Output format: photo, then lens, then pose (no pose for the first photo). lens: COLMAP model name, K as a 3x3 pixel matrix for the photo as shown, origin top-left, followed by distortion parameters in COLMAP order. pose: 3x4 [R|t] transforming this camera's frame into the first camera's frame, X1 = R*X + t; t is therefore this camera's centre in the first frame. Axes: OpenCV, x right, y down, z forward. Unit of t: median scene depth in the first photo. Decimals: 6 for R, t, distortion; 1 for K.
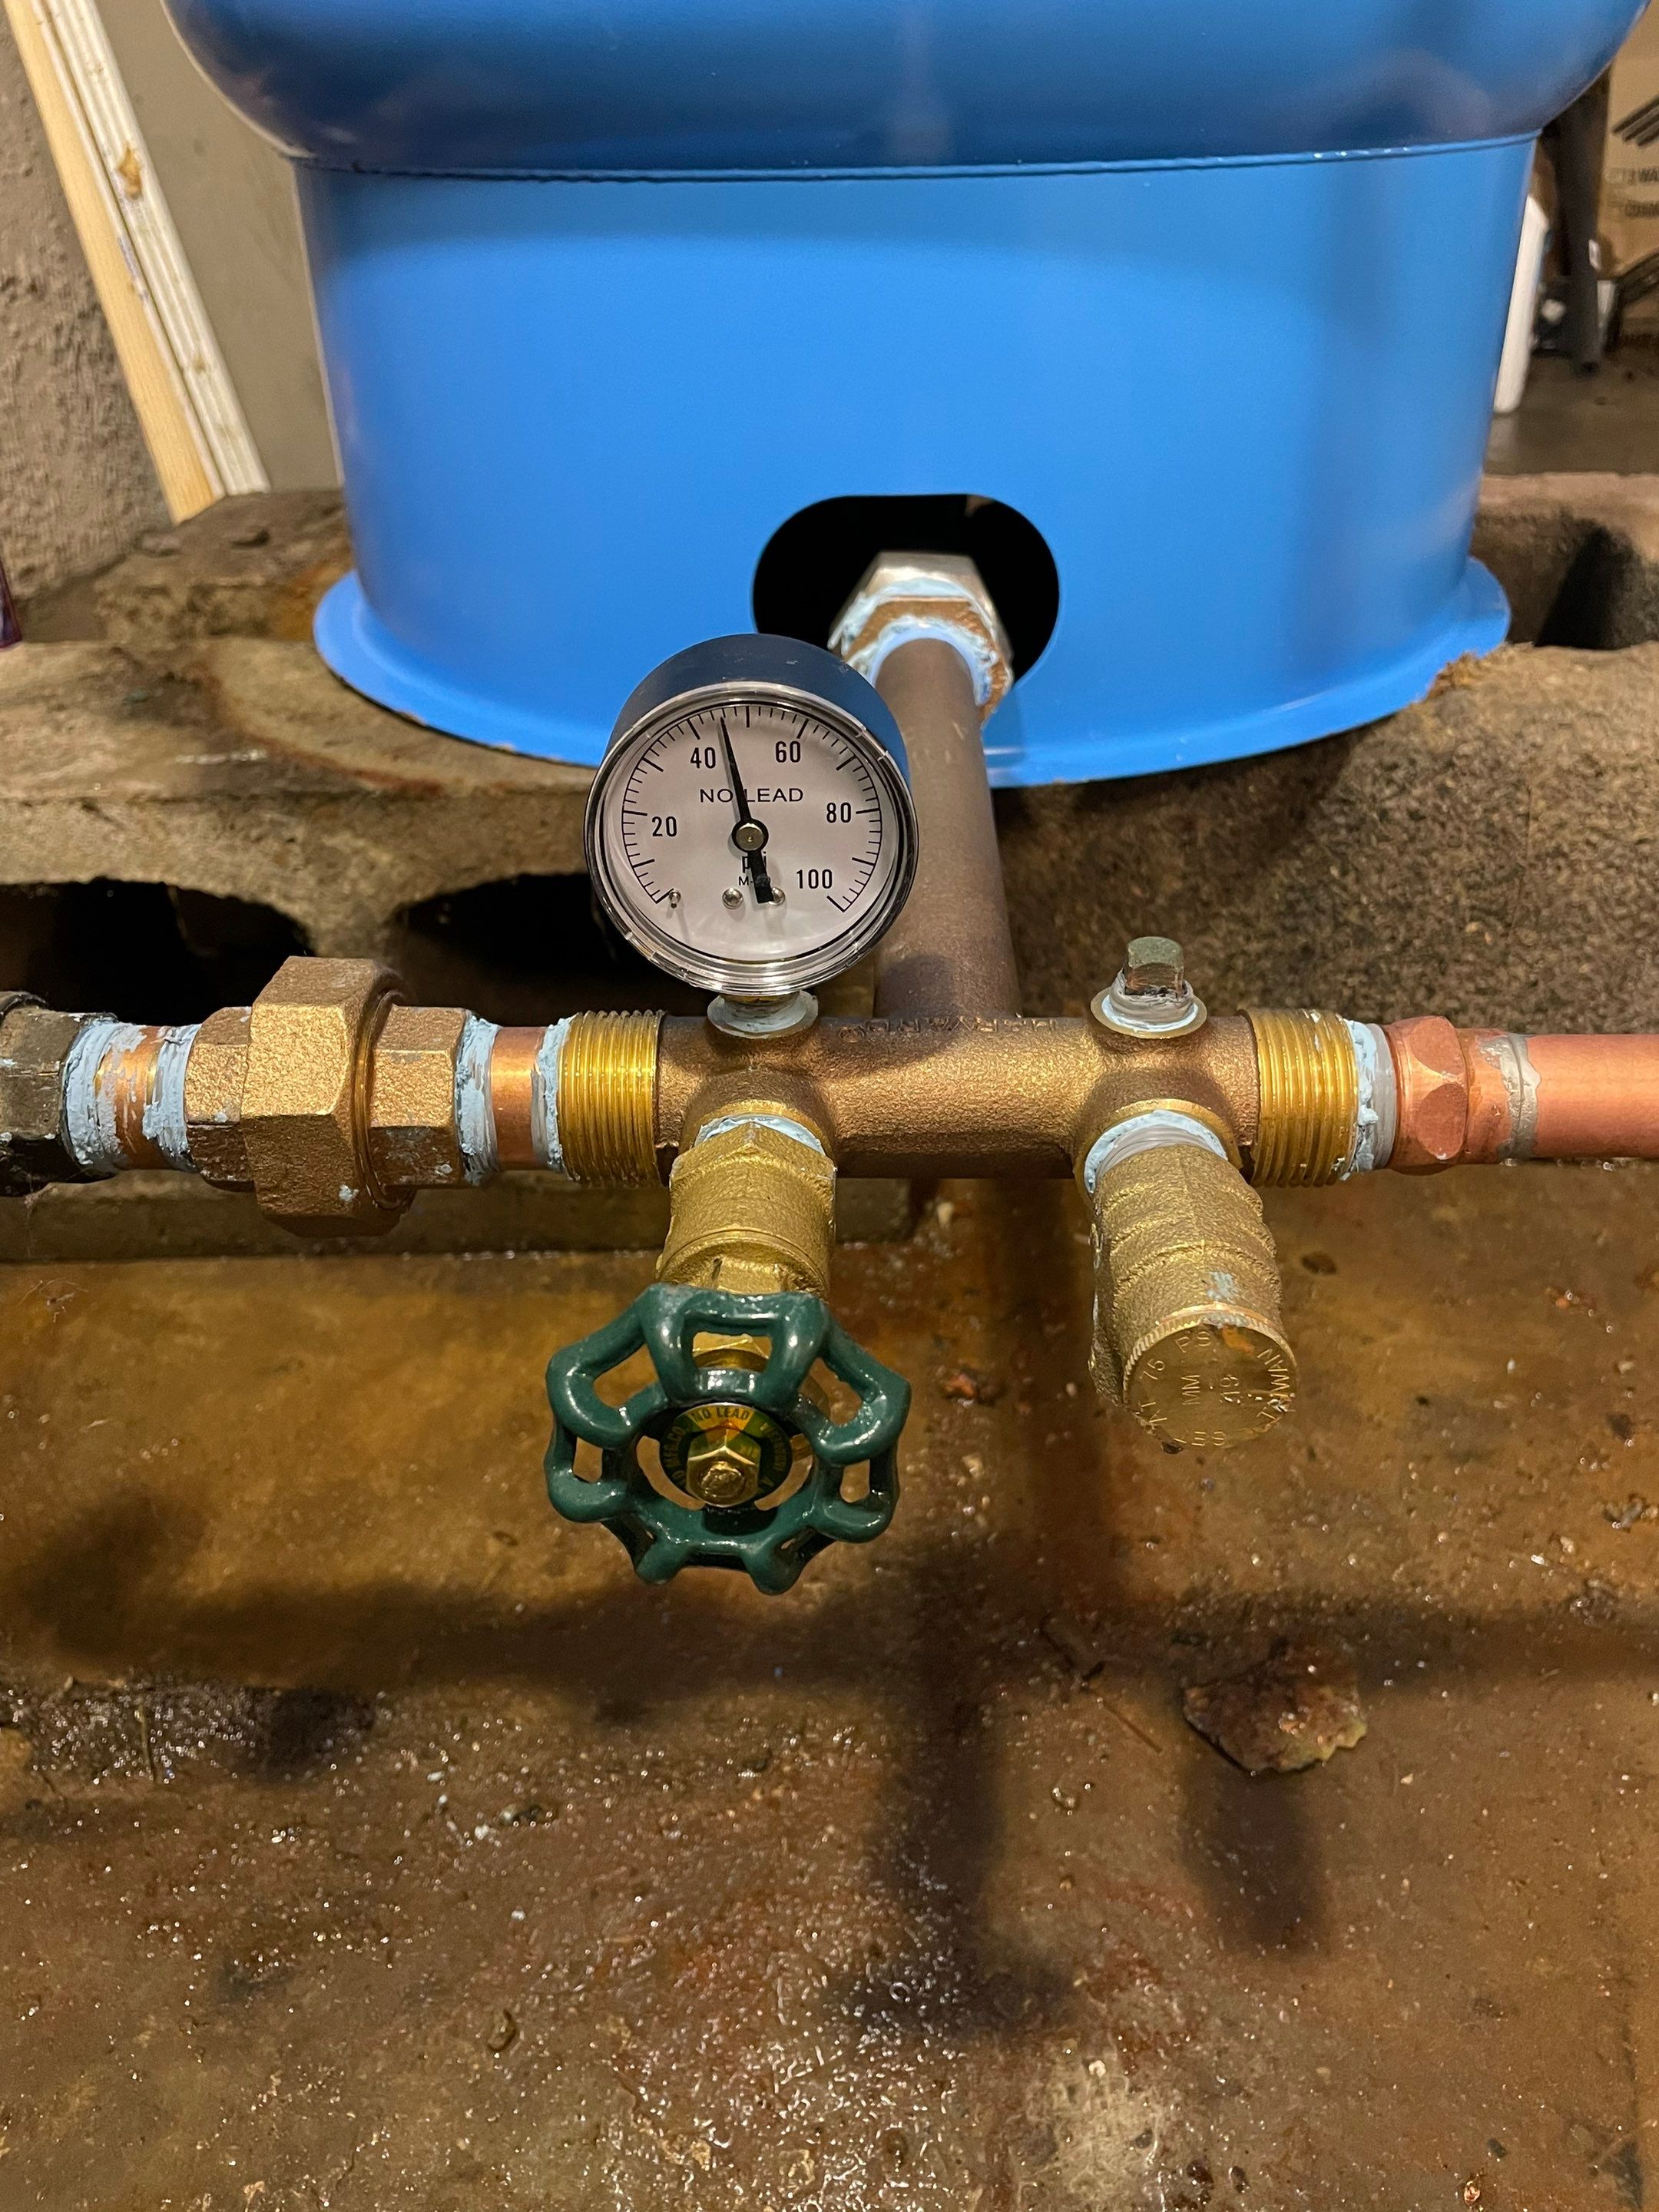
lens RADIAL K [[1636.1, 0, 829.5], [0, 1636.1, 1106.0], [0, 0, 1]] dist [0.079461, -0.104171]
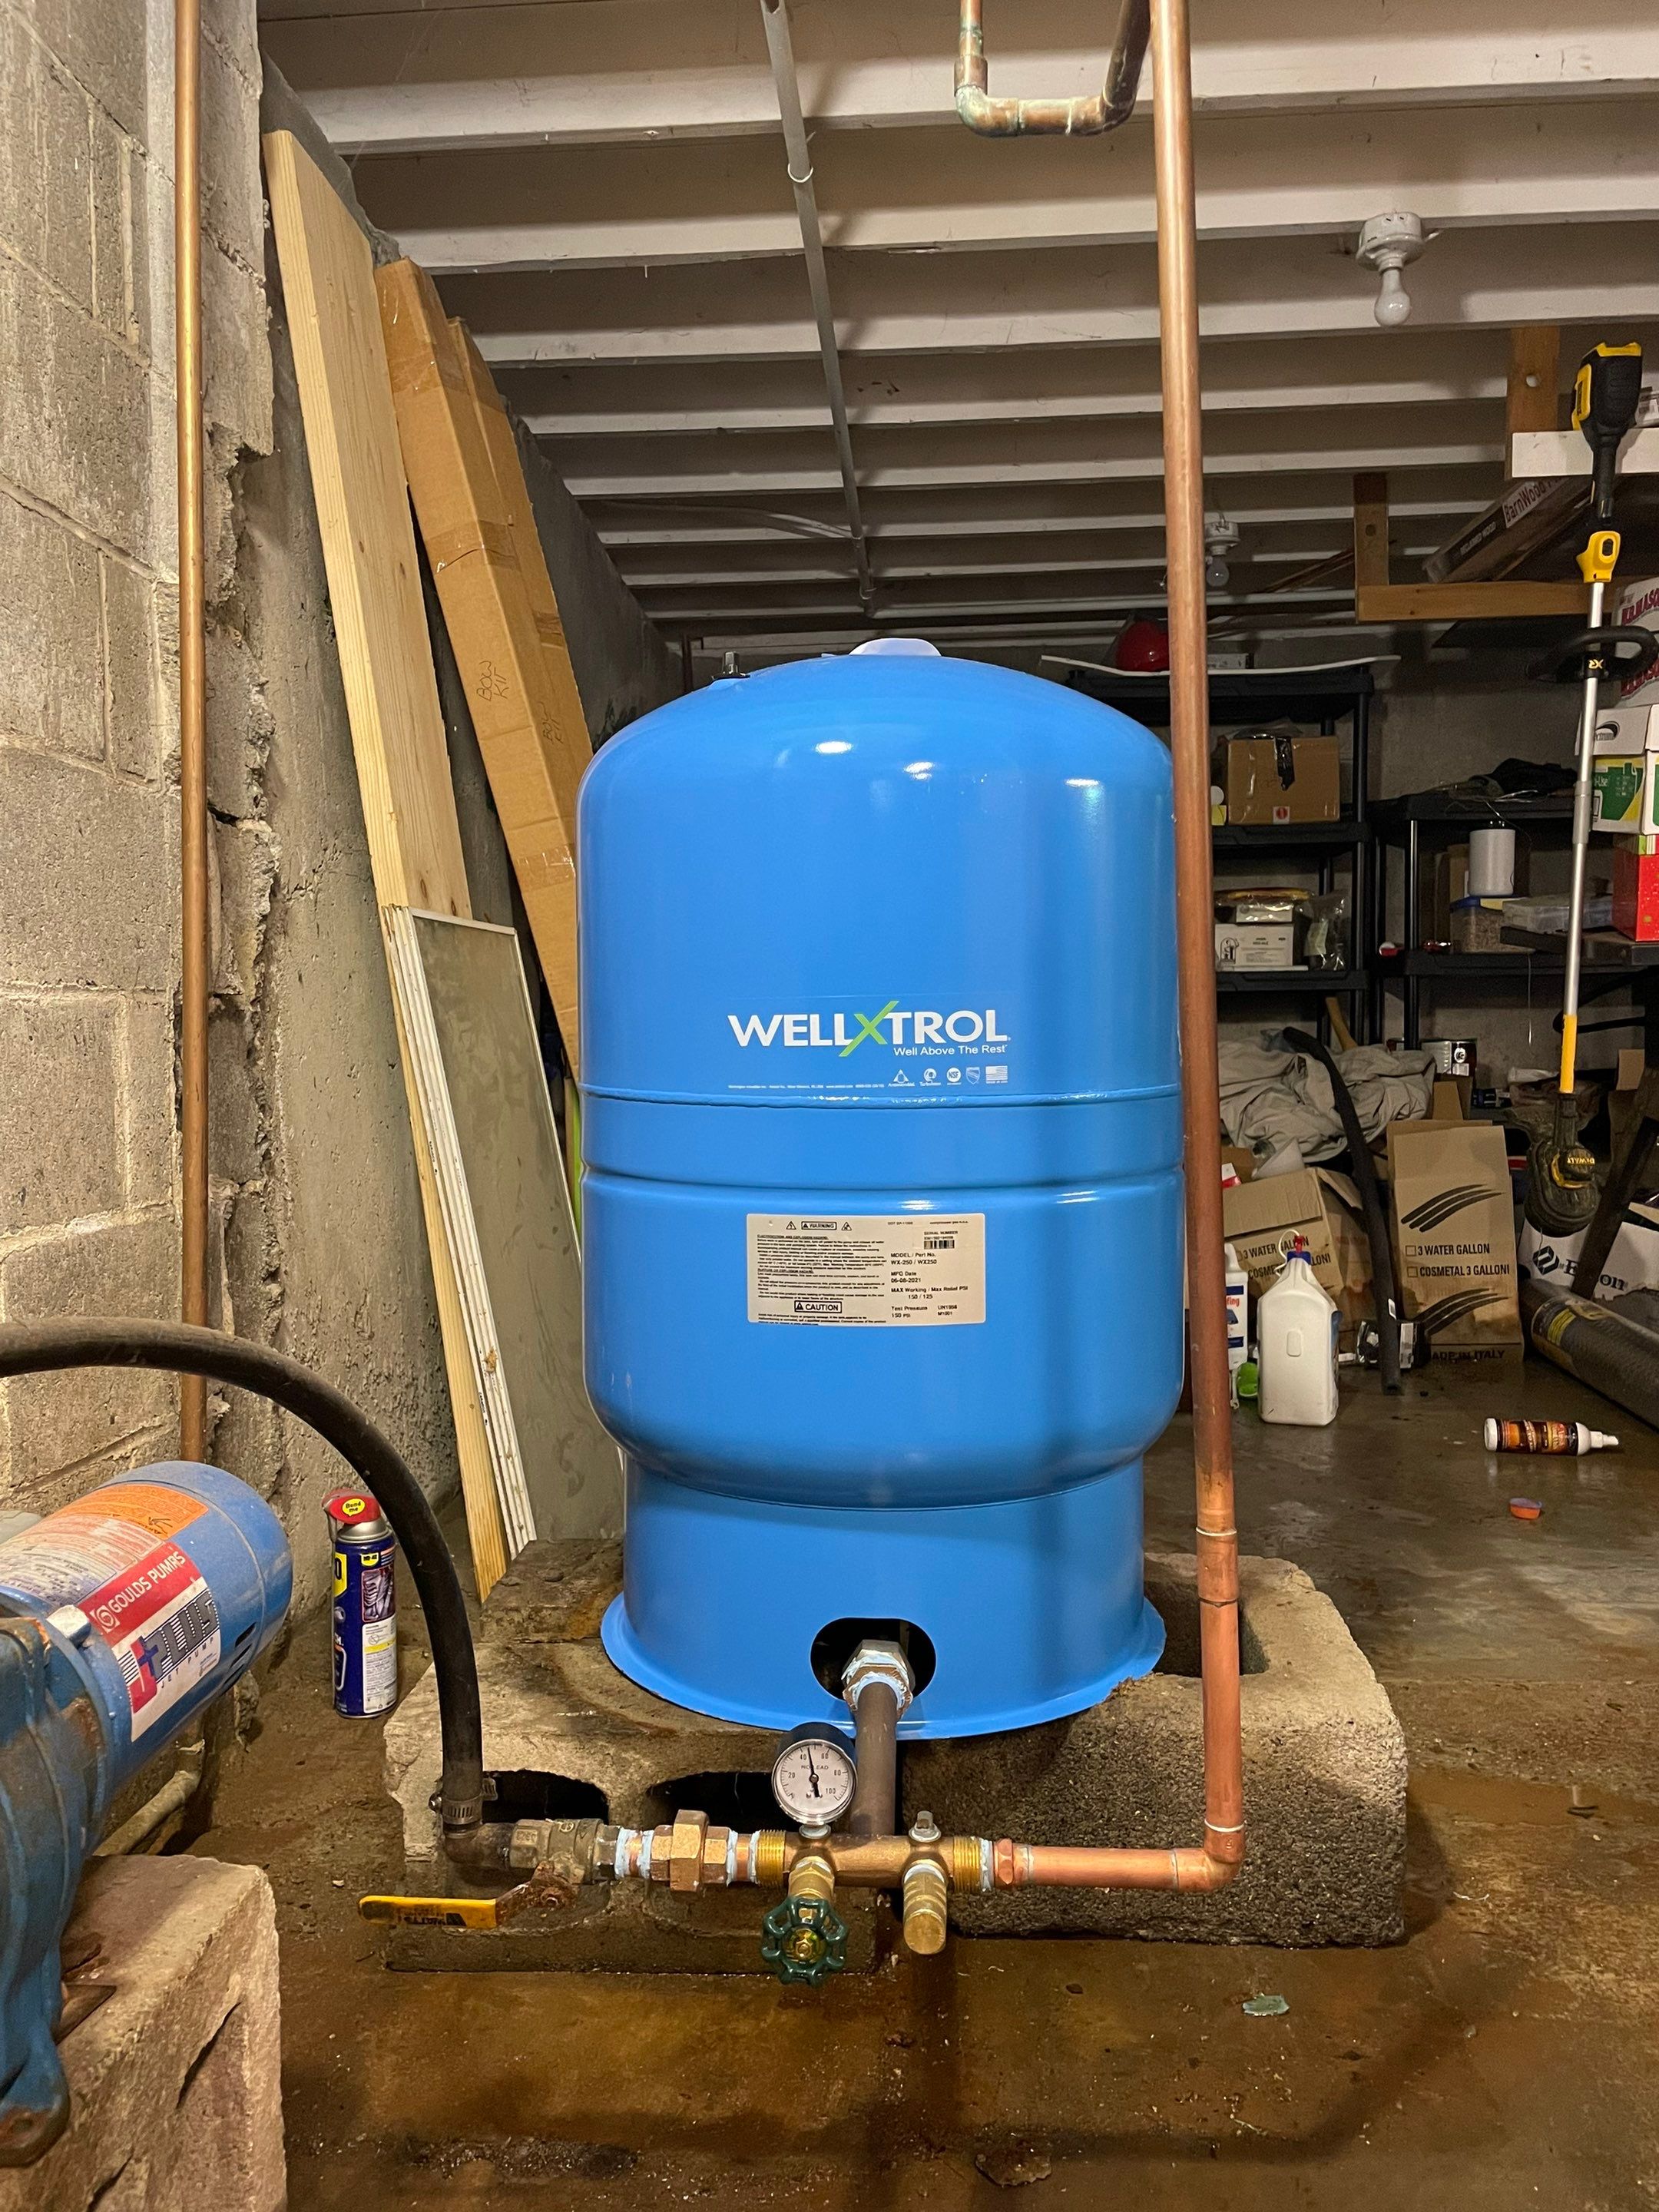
lens RADIAL K [[1636.1, 0, 829.5], [0, 1636.1, 1106.0], [0, 0, 1]] dist [0.079461, -0.104171]
pose [[0.999456, 0.020852, -0.025549, 0.025221], [-0.030547, 0.877328, -0.478919, 0.144581], [0.012428, 0.479439, 0.877487, -1.488668]]
